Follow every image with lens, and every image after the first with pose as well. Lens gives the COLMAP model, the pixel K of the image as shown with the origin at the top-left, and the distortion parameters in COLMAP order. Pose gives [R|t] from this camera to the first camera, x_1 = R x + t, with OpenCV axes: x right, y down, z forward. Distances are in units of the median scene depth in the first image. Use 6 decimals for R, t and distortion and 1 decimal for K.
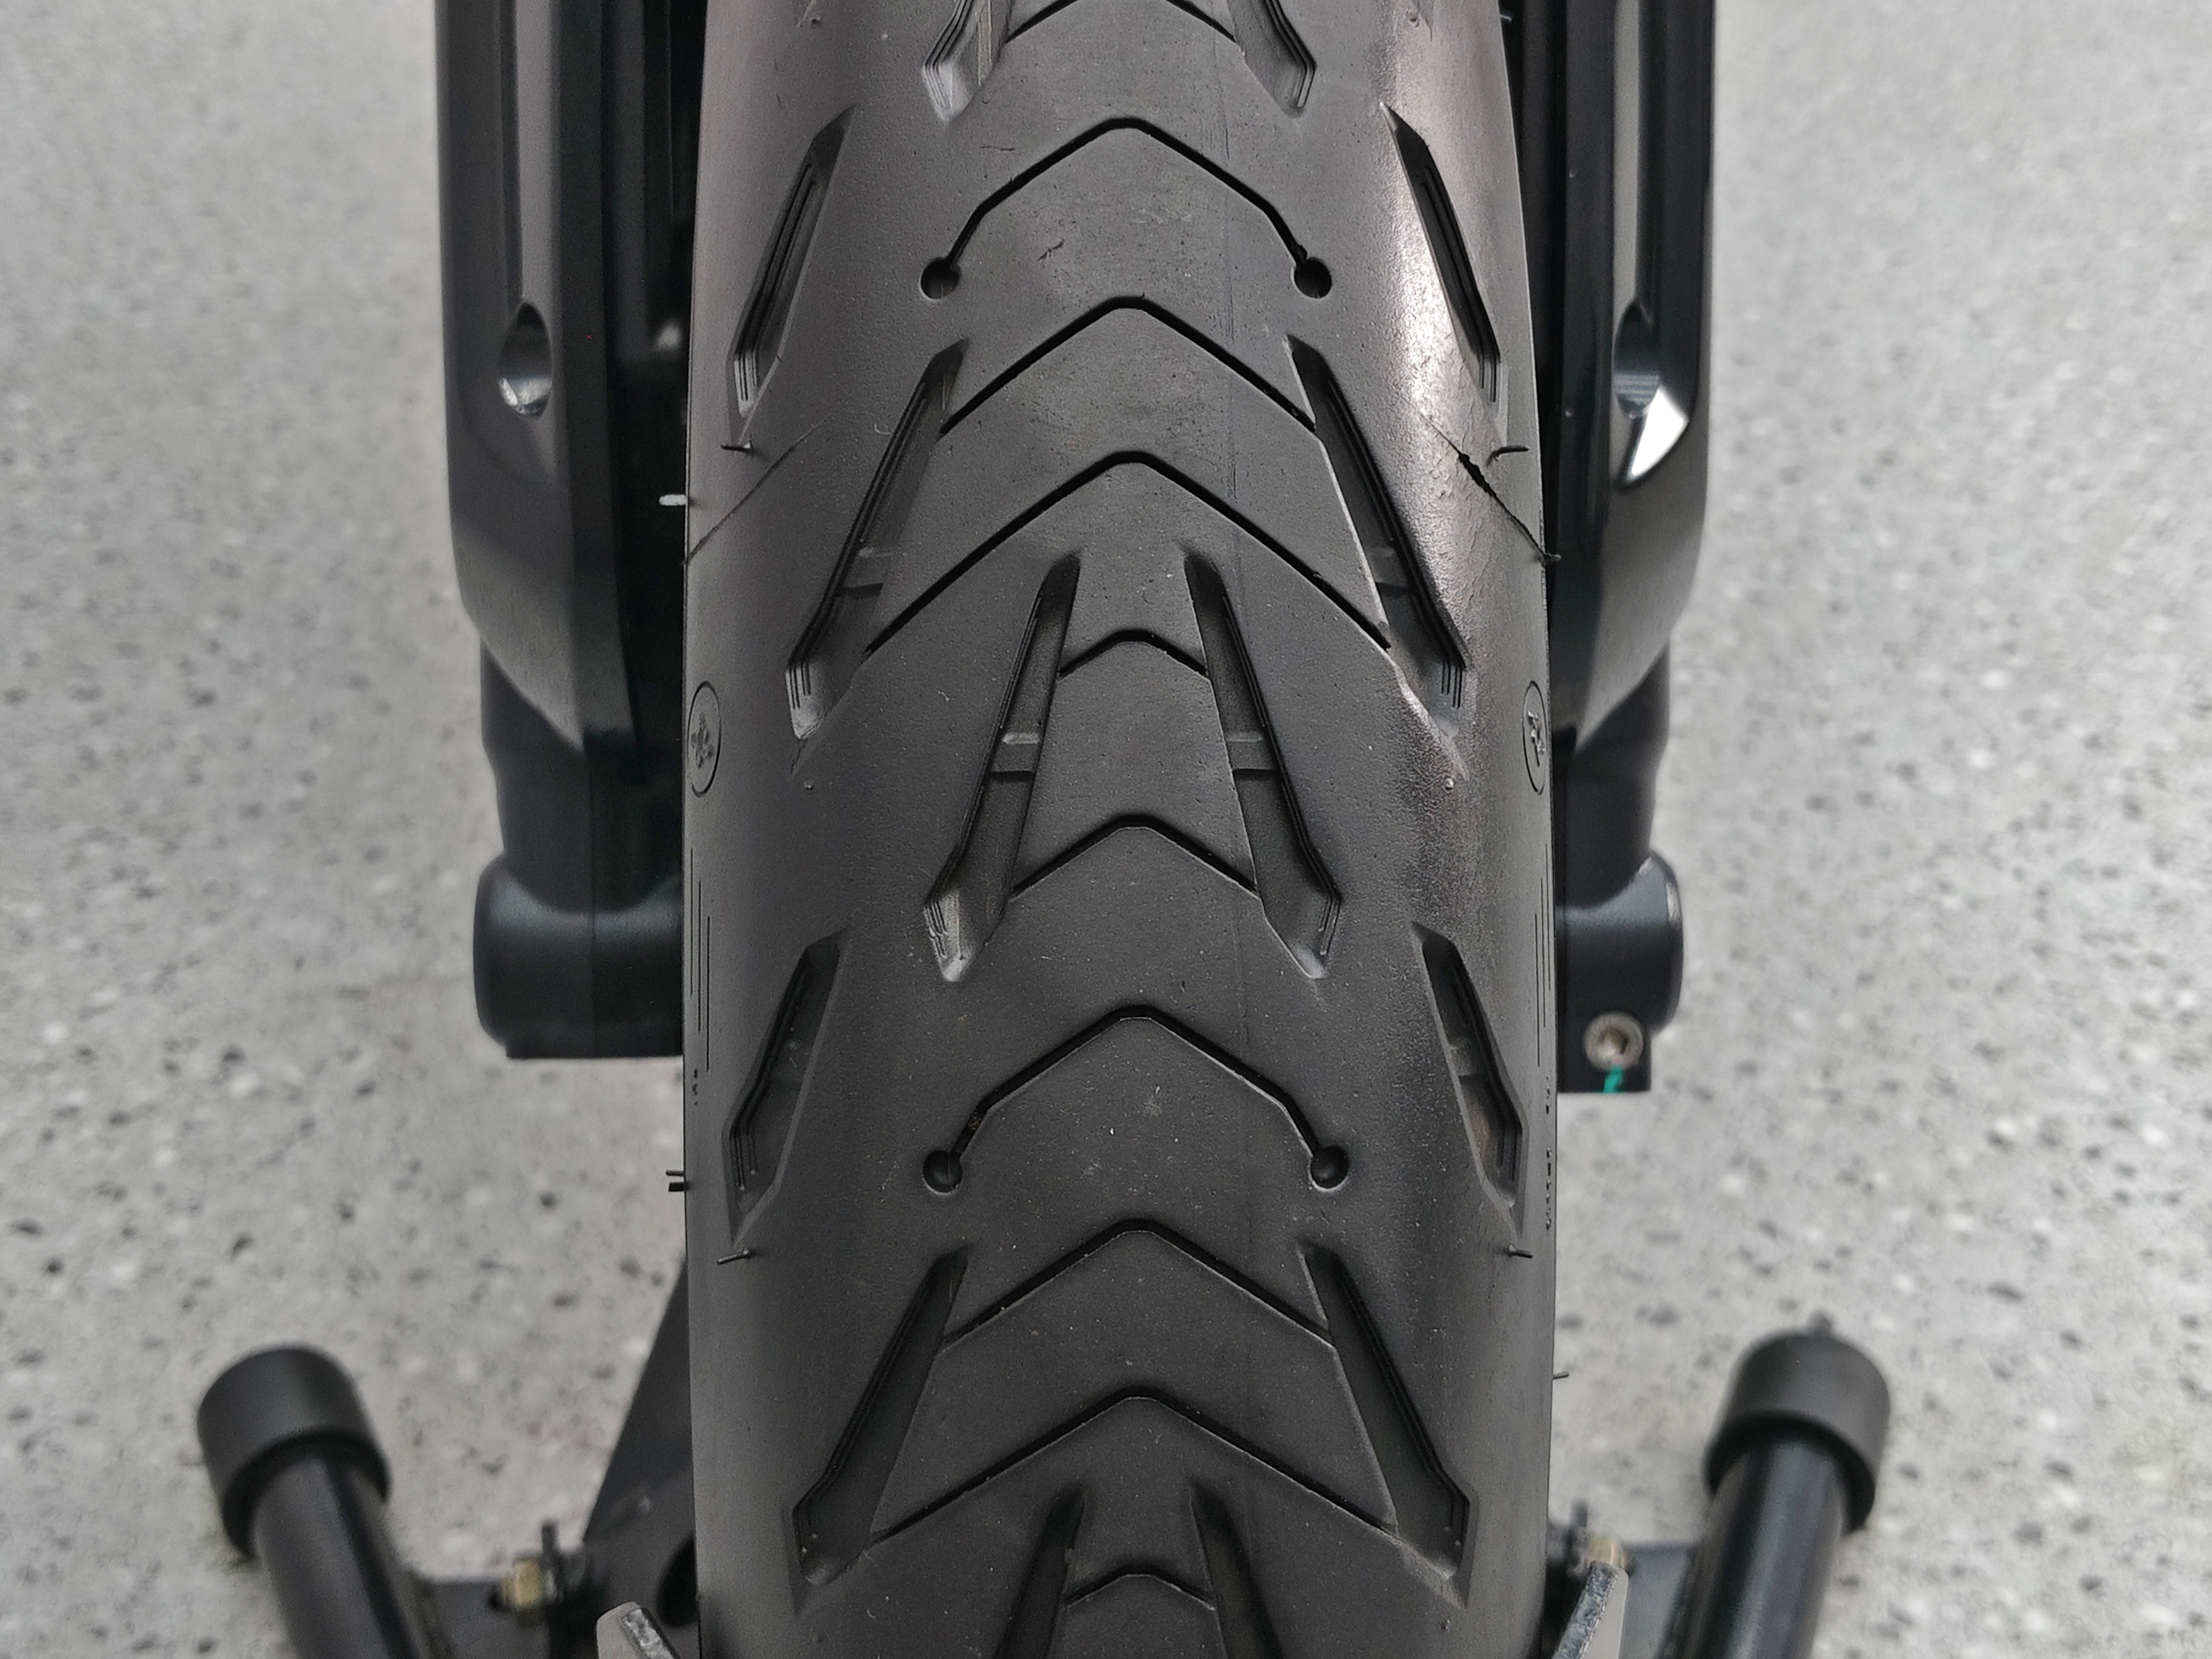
lens RADIAL K [[3259.3, 0, 1110.3], [0, 3259.3, 843.1], [0, 0, 1]] dist [-0.021649, 0.000000]
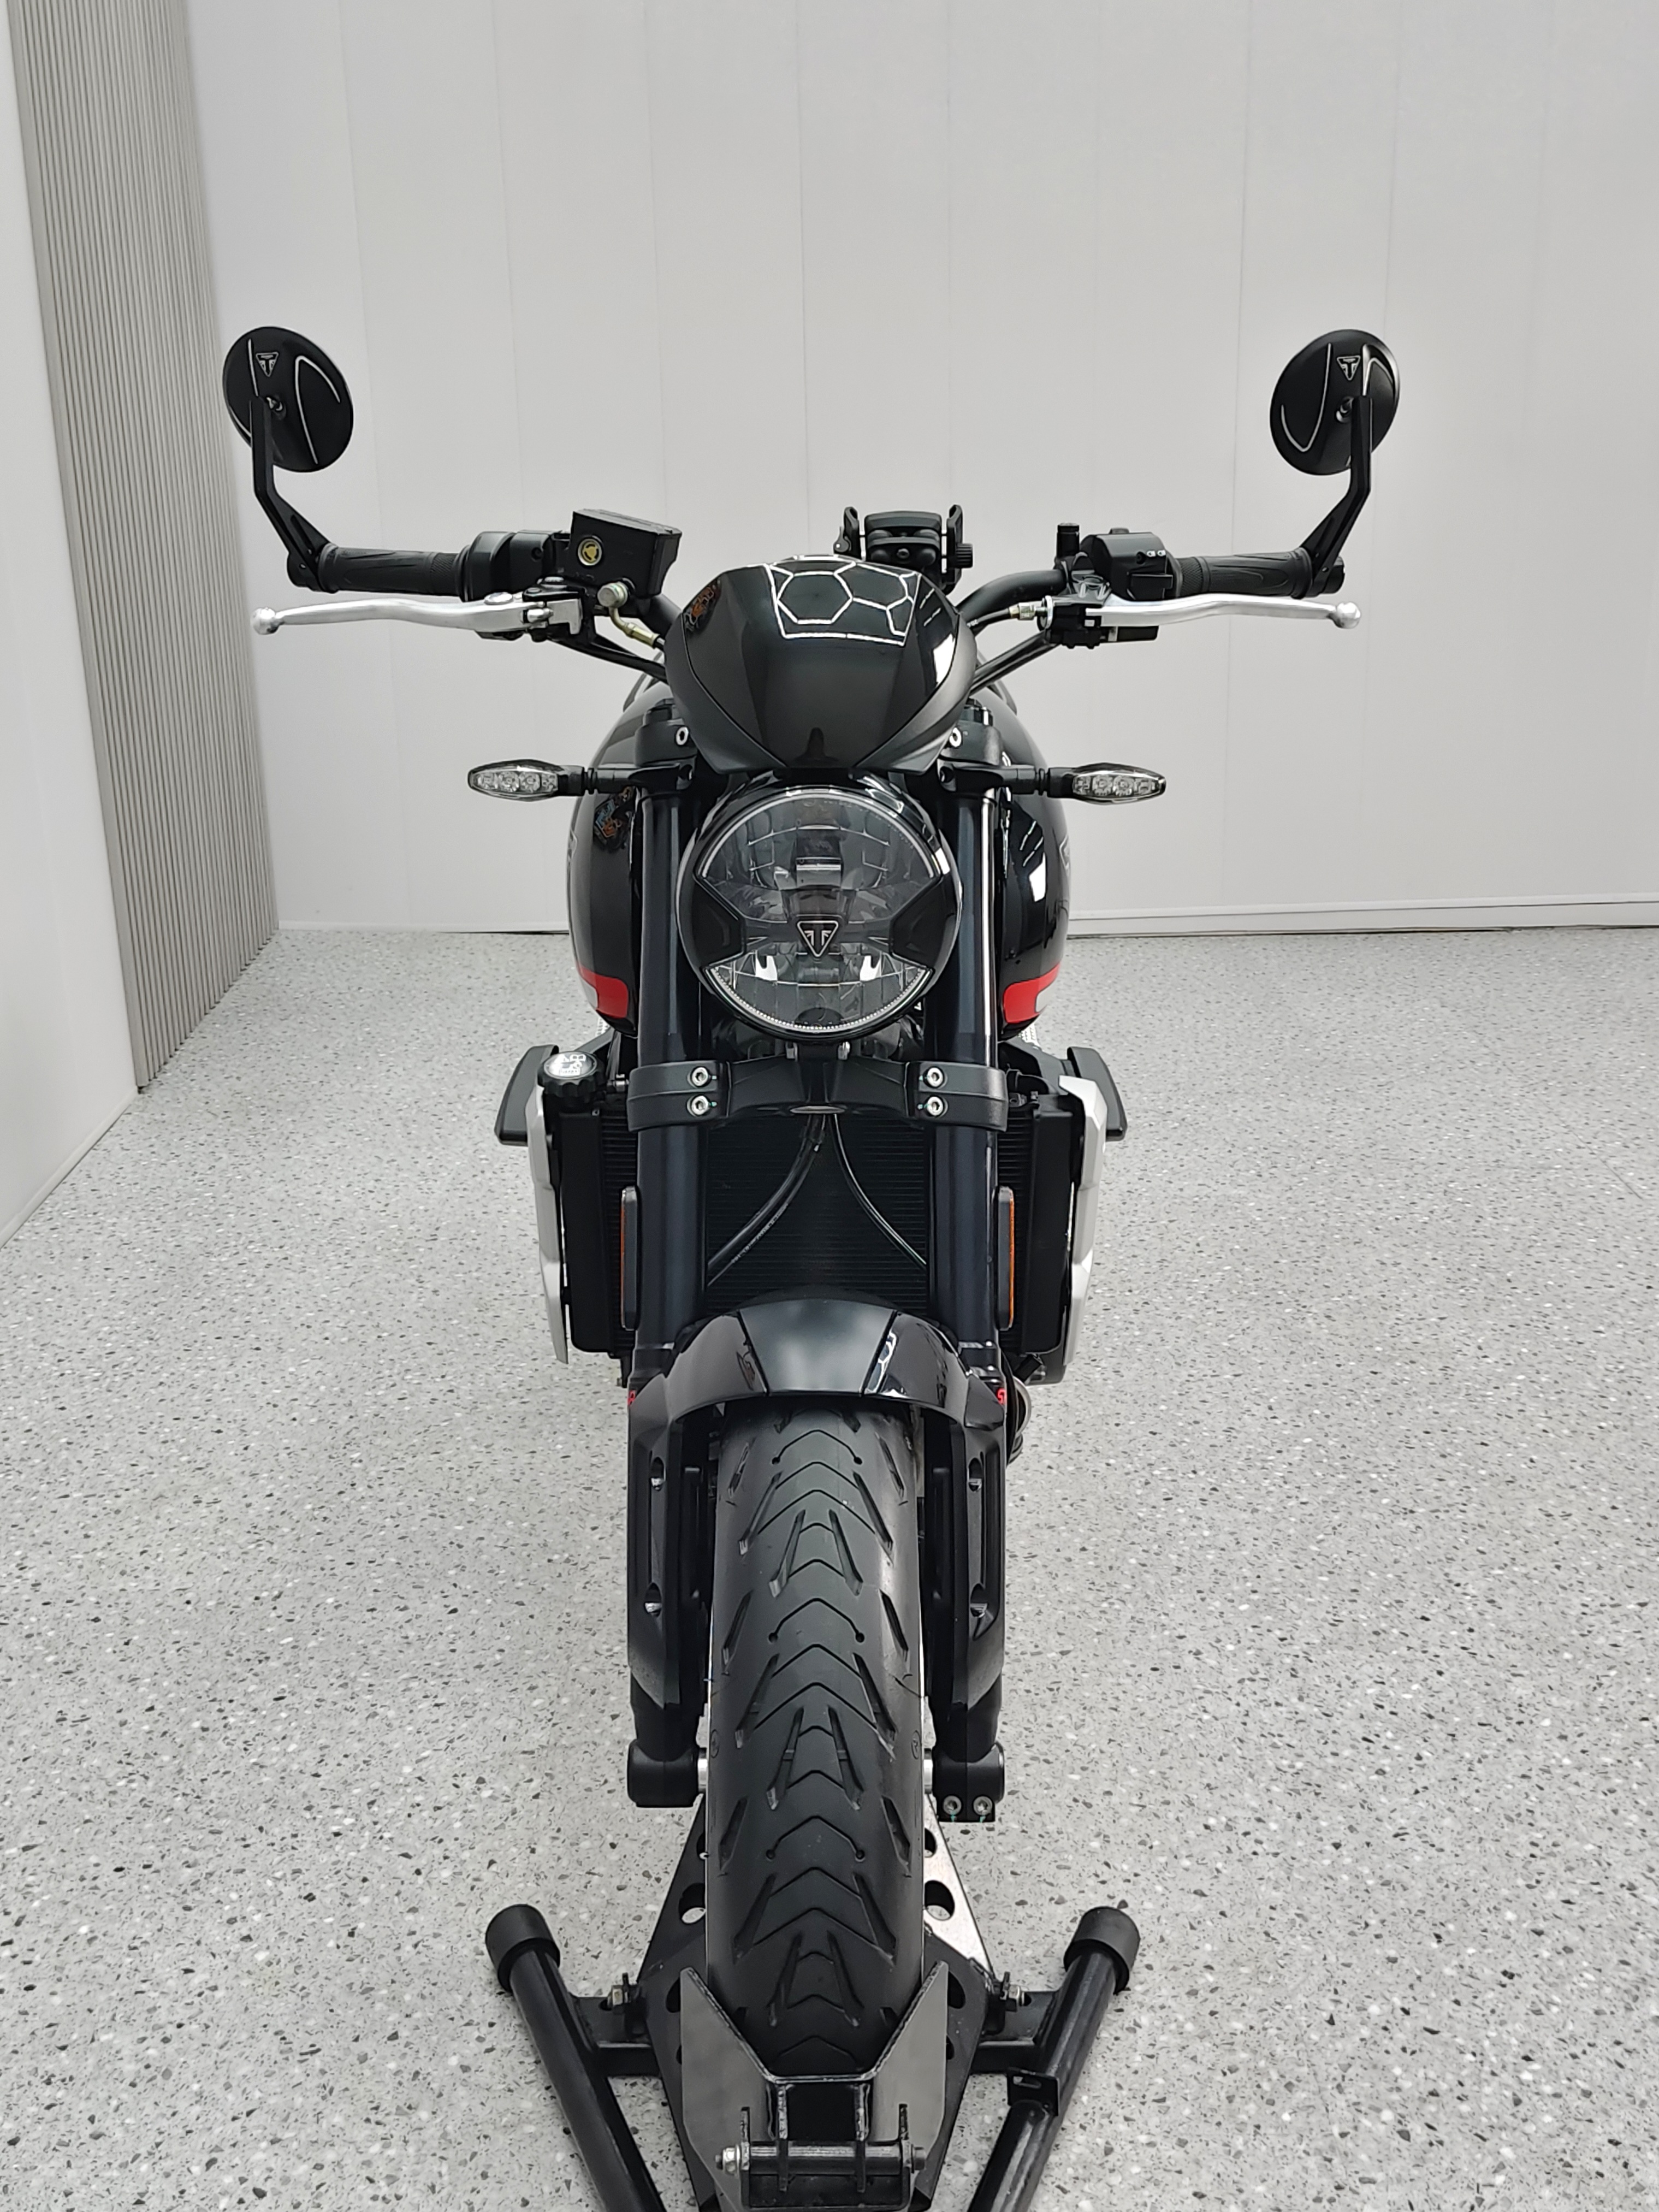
lens RADIAL K [[2197.4, 0, 822.1], [0, 2197.4, 1158.1], [0, 0, 1]] dist [0.041315, 0.000000]
pose [[0.999458, 0.003161, -0.032765, 0.044361], [-0.009083, 0.983216, -0.182219, -0.111226], [0.031640, 0.182418, 0.982712, -0.825636]]
